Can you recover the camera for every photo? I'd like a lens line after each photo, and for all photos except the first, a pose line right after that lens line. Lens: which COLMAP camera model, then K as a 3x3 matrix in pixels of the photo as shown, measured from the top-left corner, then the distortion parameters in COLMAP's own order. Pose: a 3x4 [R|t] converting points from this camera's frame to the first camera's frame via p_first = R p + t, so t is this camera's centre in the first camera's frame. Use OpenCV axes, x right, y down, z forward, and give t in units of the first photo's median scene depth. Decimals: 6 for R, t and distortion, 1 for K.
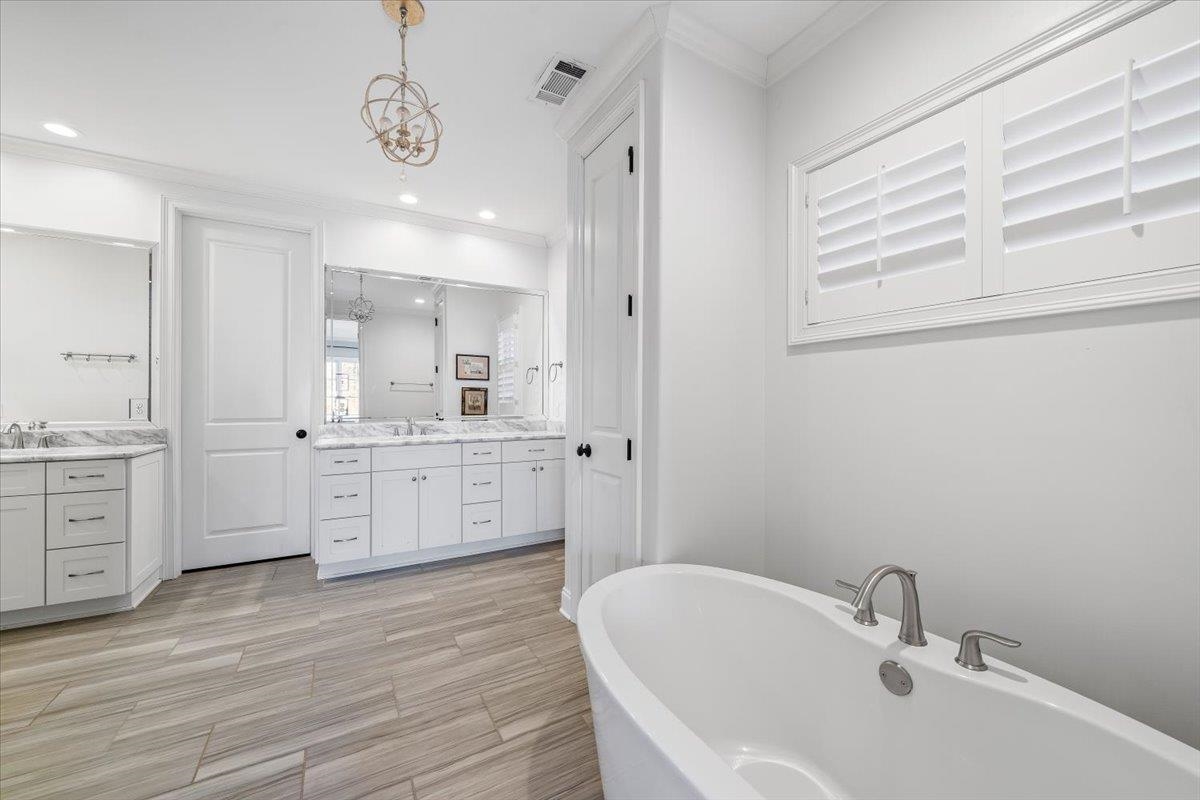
lens RADIAL K [[519.6, 0, 600.0], [0, 519.6, 400.0], [0, 0, 1]] dist [0.000615, 0.000033]
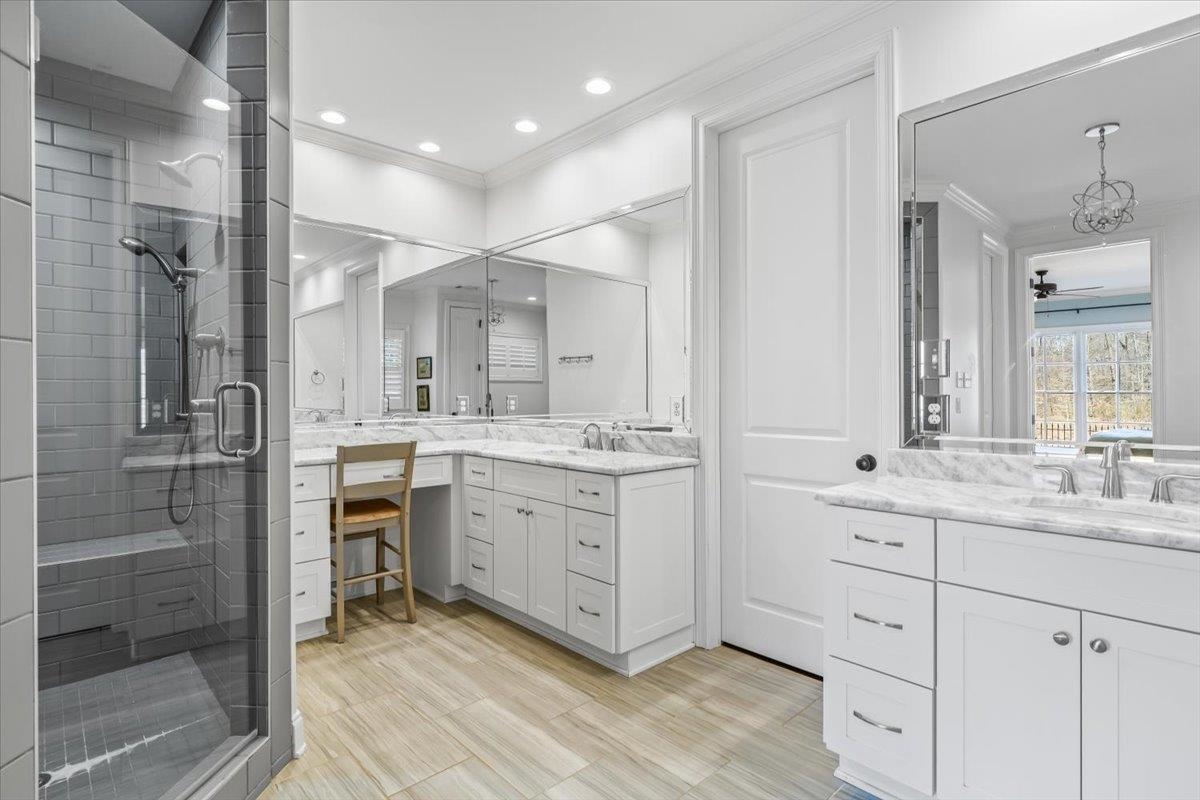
lens RADIAL K [[590.9, 0, 600.0], [0, 590.9, 400.0], [0, 0, 1]] dist [-0.000315, 0.000046]
pose [[0.238862, 0.002346, -0.971051, -0.073114], [0.003810, 0.999987, 0.003353, -0.000500], [0.971046, -0.004500, 0.238850, 0.694697]]
